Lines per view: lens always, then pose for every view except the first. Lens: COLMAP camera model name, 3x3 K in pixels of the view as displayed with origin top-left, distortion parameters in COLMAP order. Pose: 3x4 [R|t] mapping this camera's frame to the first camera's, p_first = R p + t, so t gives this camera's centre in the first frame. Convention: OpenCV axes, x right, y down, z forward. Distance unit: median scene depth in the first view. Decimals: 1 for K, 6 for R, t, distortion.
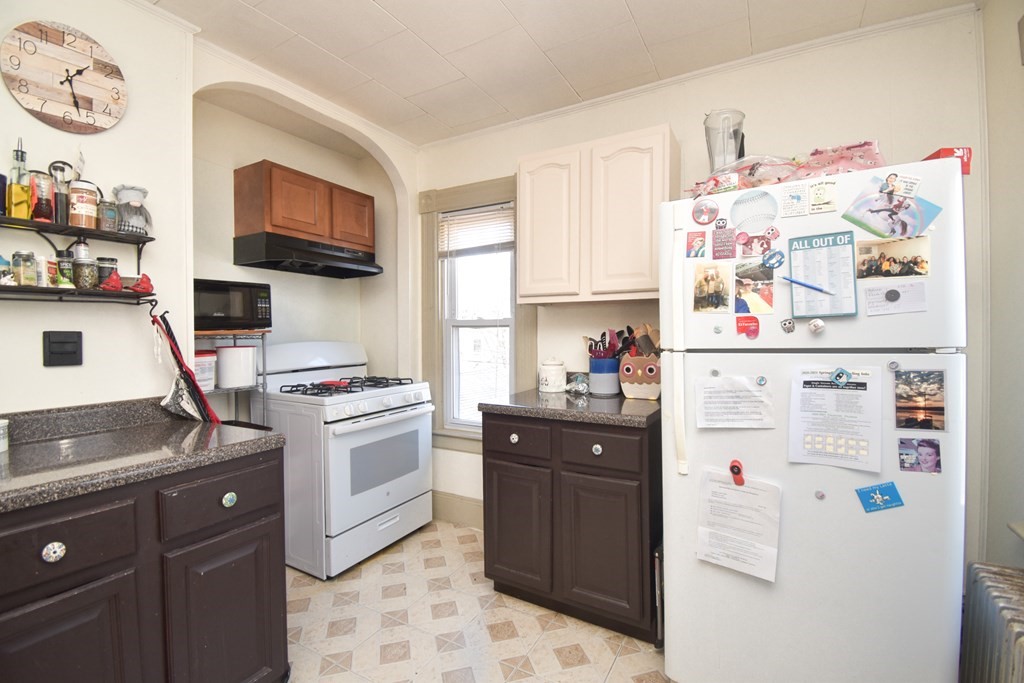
lens RADIAL K [[449.5, 0, 512.0], [0, 449.5, 341.5], [0, 0, 1]] dist [0.023562, -0.028242]
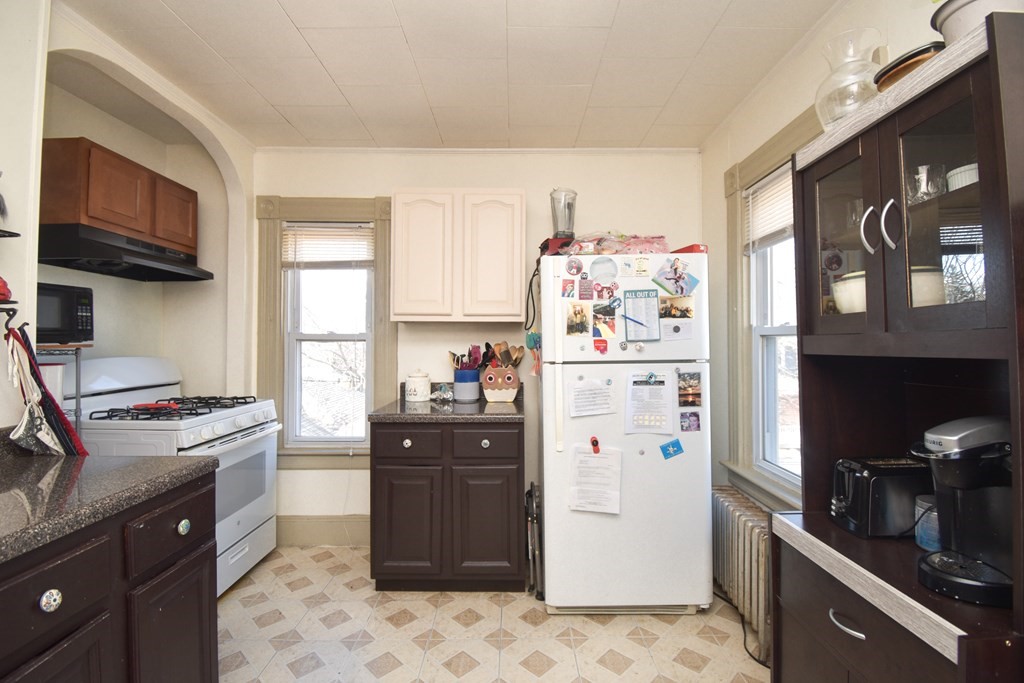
lens RADIAL K [[463.2, 0, 507.1], [0, 463.2, 342.5], [0, 0, 1]] dist [0.027114, -0.030632]
pose [[0.869583, 0.007739, 0.493727, -0.360857], [0.002934, 0.999779, -0.020838, -0.010113], [-0.493779, 0.019569, 0.869367, -0.132276]]
